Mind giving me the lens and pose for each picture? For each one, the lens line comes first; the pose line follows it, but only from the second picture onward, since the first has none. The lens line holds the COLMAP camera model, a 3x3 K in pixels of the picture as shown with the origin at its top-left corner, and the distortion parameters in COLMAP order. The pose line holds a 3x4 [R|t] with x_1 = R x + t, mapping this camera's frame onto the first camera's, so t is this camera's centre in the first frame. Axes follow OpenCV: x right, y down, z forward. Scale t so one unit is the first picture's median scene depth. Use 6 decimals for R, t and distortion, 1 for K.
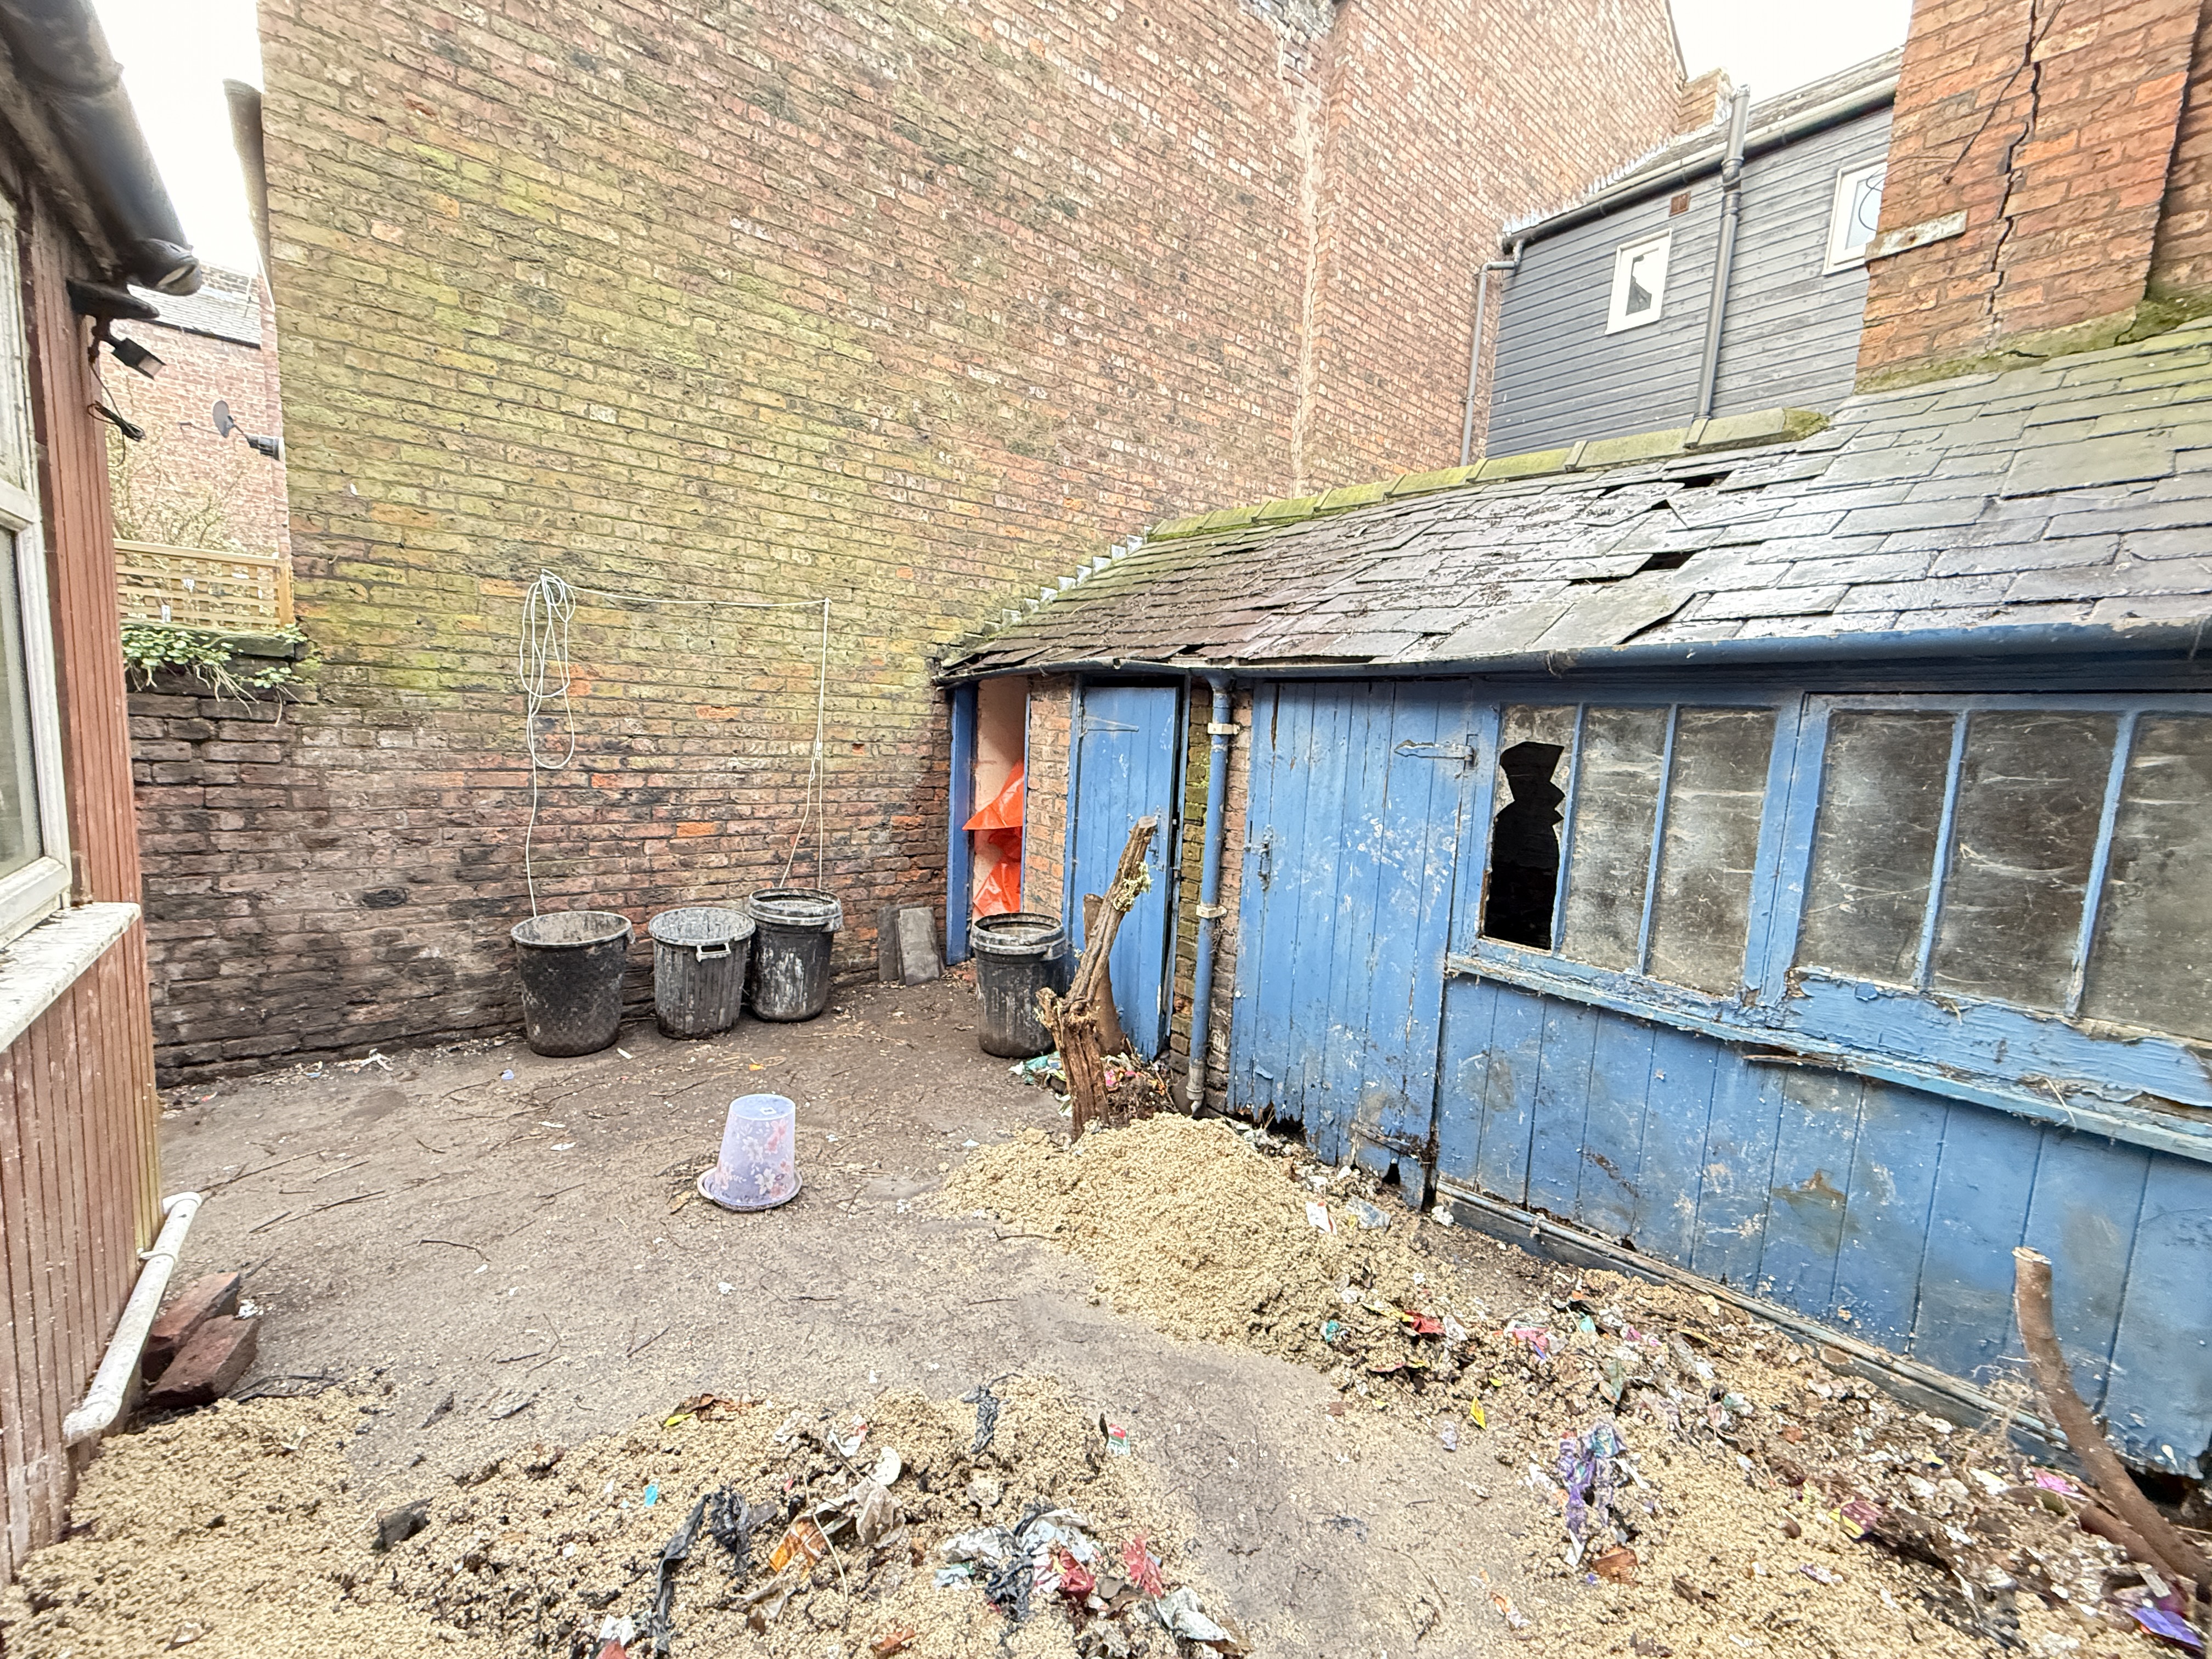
lens RADIAL K [[879.8, 0, 1104.9], [0, 879.8, 824.9], [0, 0, 1]] dist [0.000135, 0.000031]
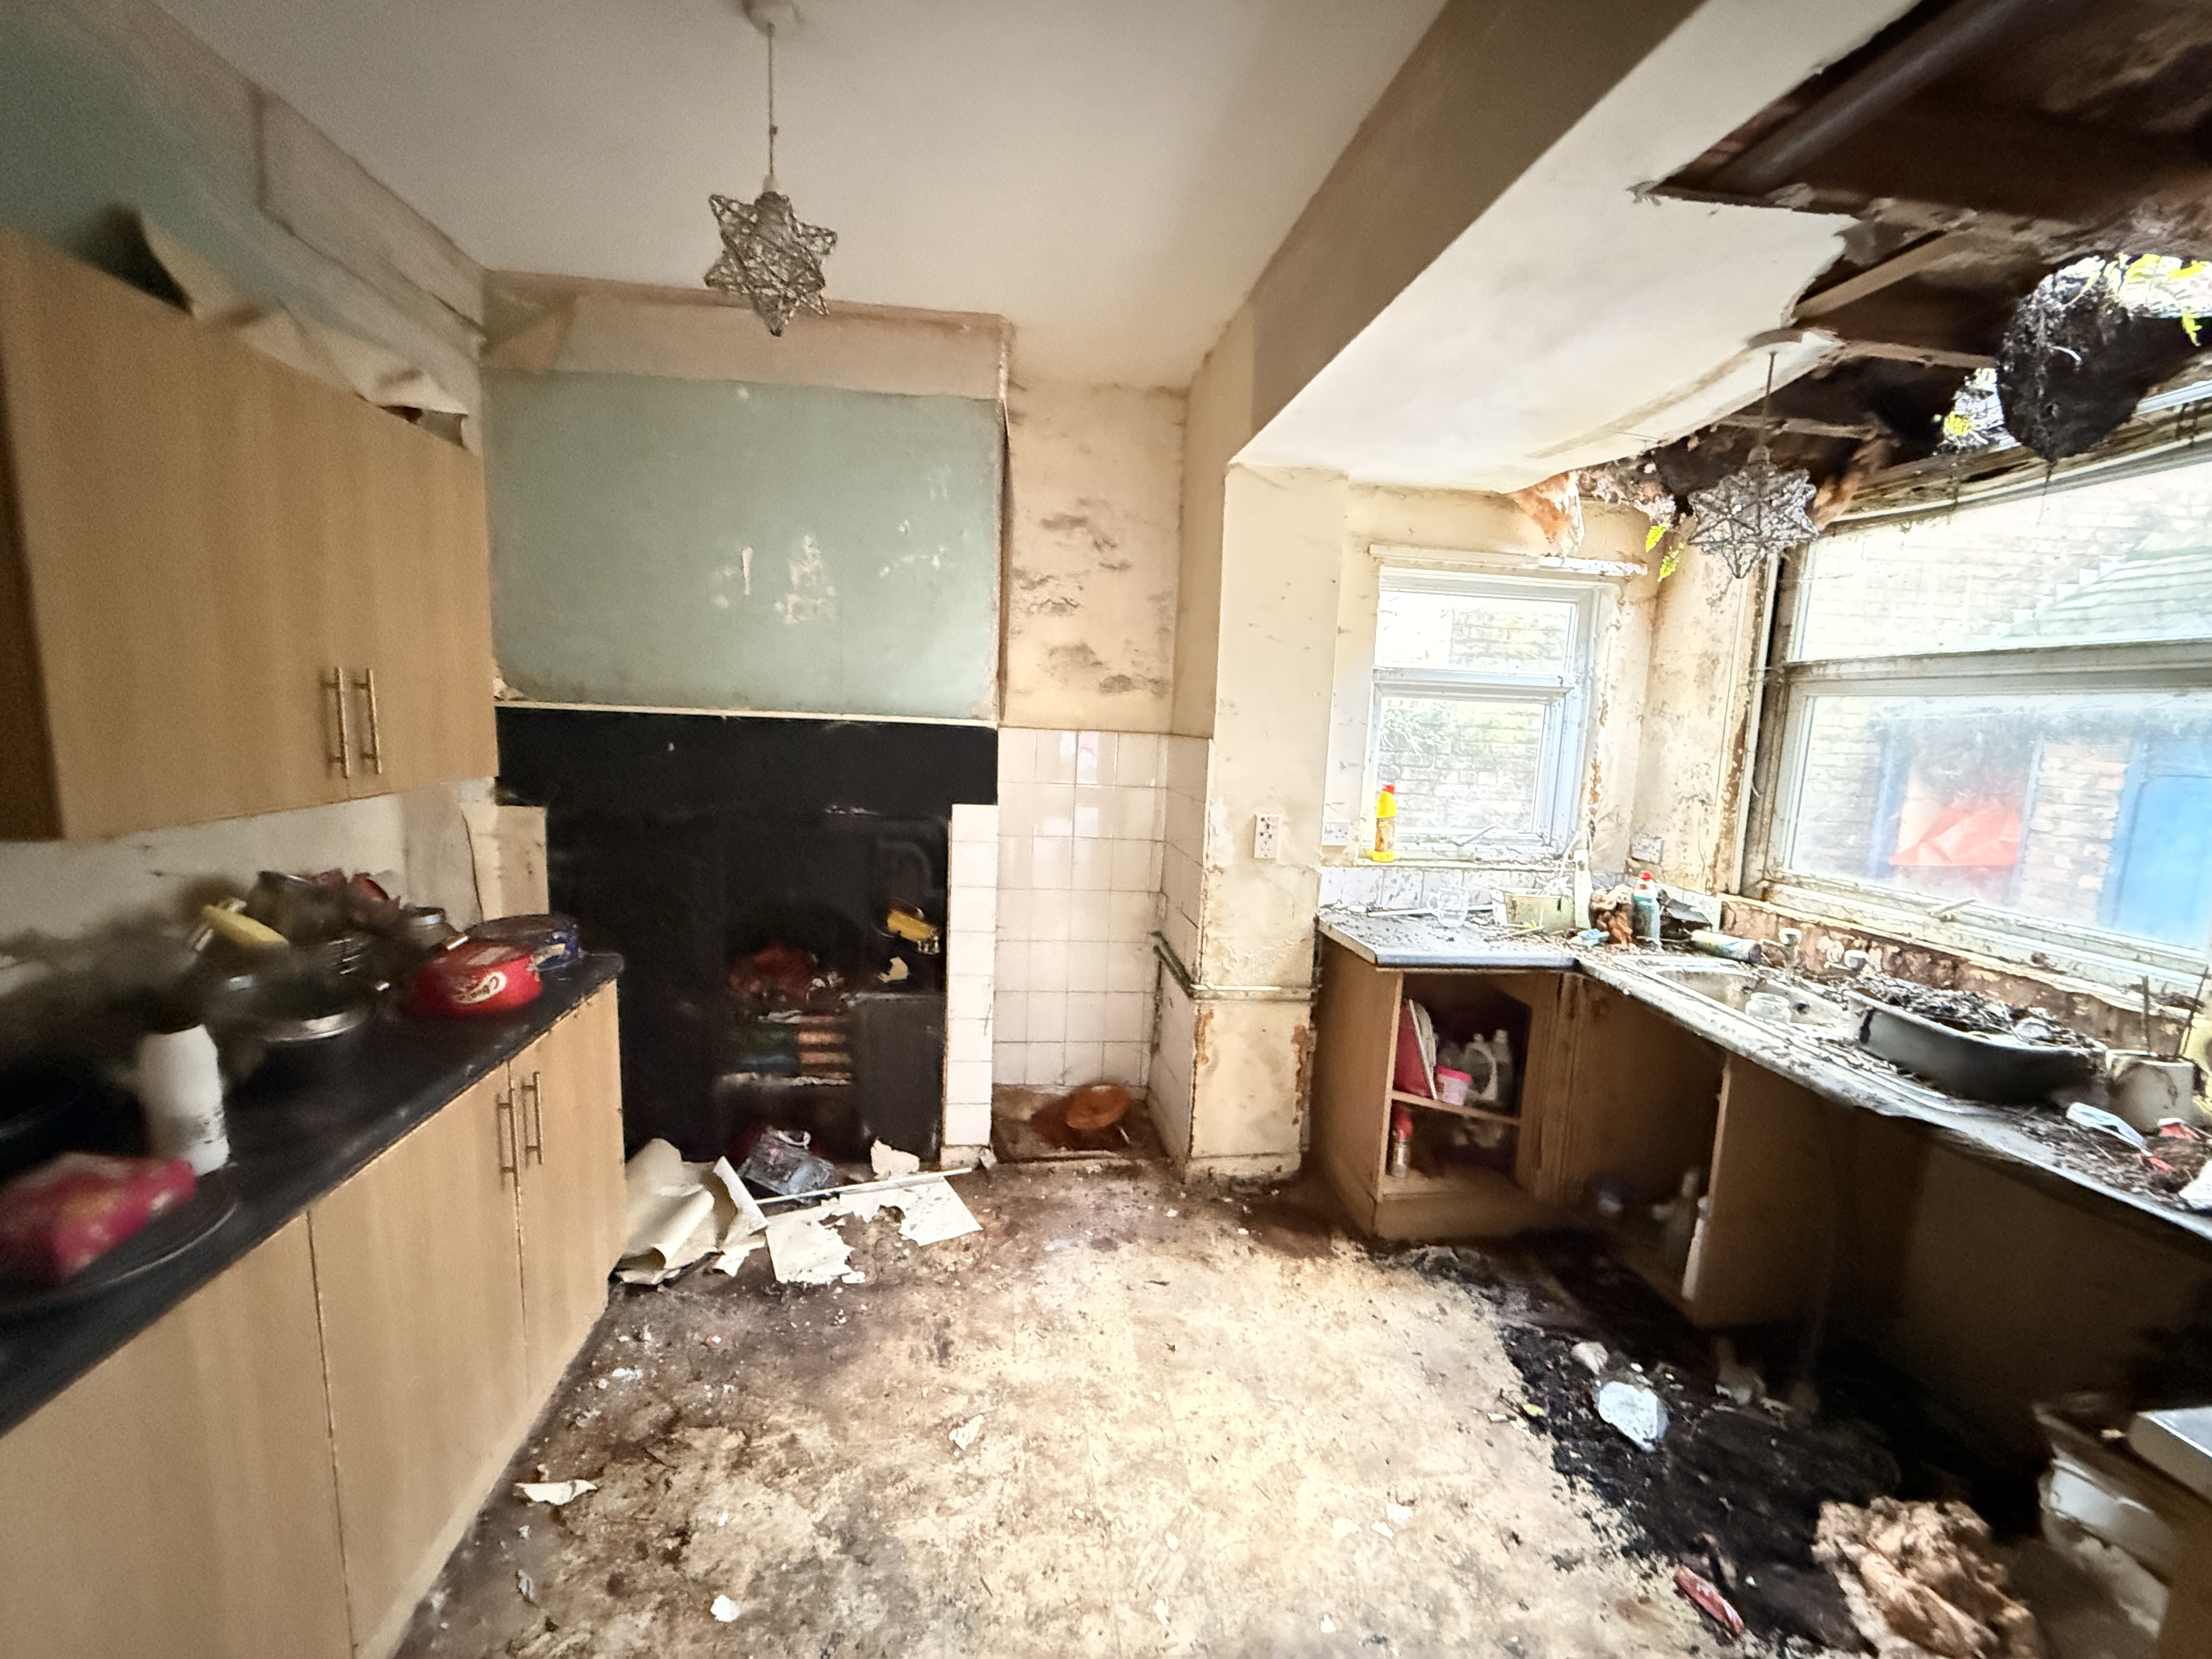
lens RADIAL K [[879.8, 0, 1104.6], [0, 879.8, 831.1], [0, 0, 1]] dist [0.000135, 0.000031]
pose [[0.849313, 0.047450, -0.525753, -0.494698], [-0.050619, 0.998683, 0.008362, 0.005484], [0.525458, 0.019511, 0.850596, -0.449090]]
